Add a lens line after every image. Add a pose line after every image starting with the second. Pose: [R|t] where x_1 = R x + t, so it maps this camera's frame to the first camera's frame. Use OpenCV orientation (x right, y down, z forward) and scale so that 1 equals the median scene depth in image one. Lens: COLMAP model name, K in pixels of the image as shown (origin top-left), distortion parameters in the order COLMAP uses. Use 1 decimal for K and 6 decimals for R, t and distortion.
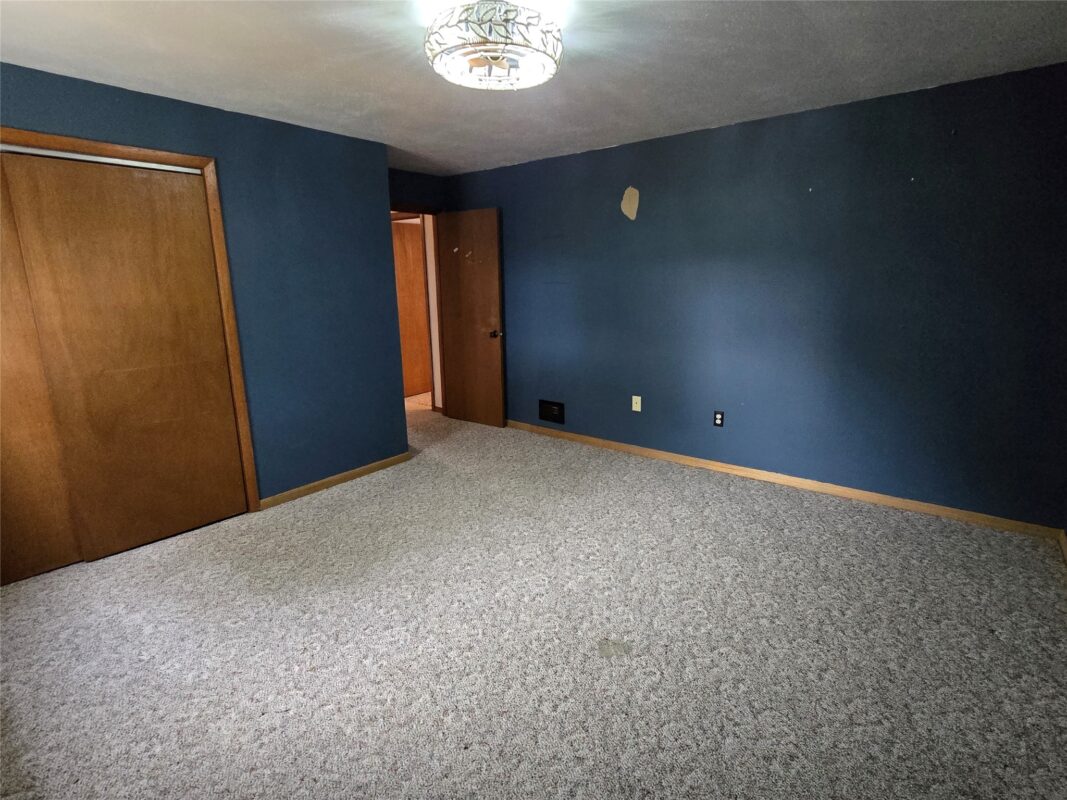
lens RADIAL K [[542.9, 0, 533.2], [0, 542.9, 399.8], [0, 0, 1]] dist [-0.005964, -0.000370]
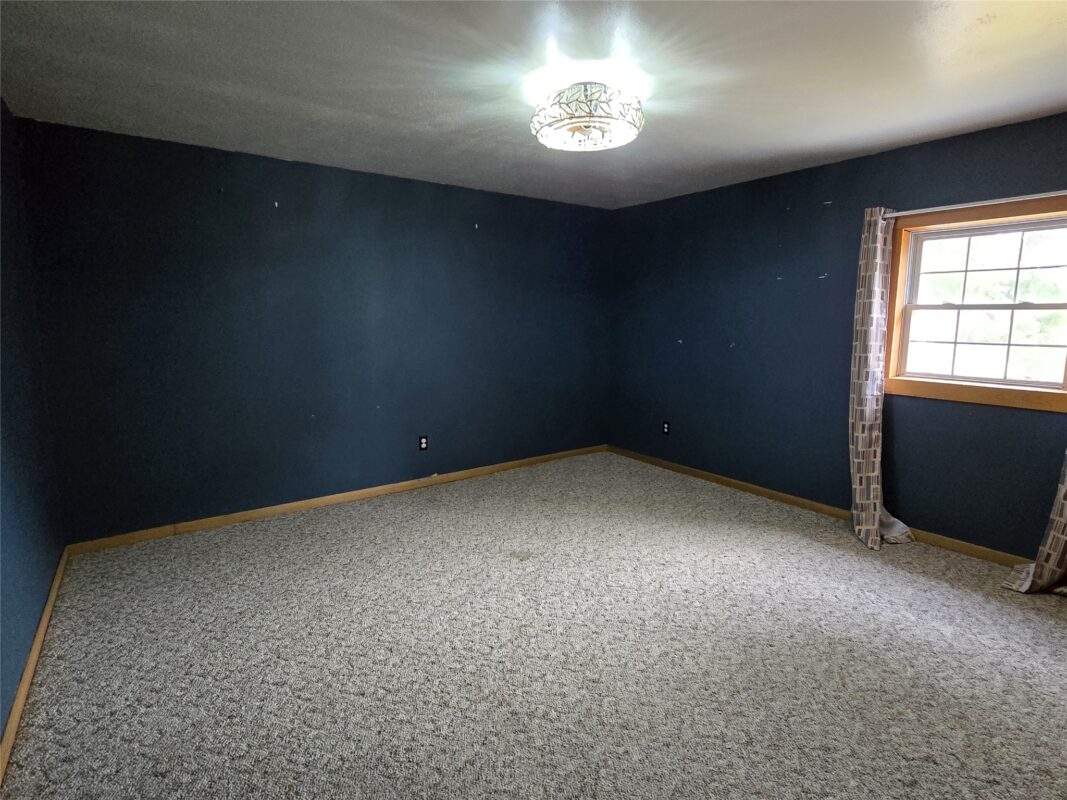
lens RADIAL K [[542.9, 0, 532.4], [0, 542.9, 398.3], [0, 0, 1]] dist [-0.005964, -0.000370]
pose [[-0.964906, -0.026864, 0.261218, -0.251679], [0.072731, 0.928497, 0.364147, -0.467336], [-0.252323, 0.370366, -0.893959, 2.092542]]
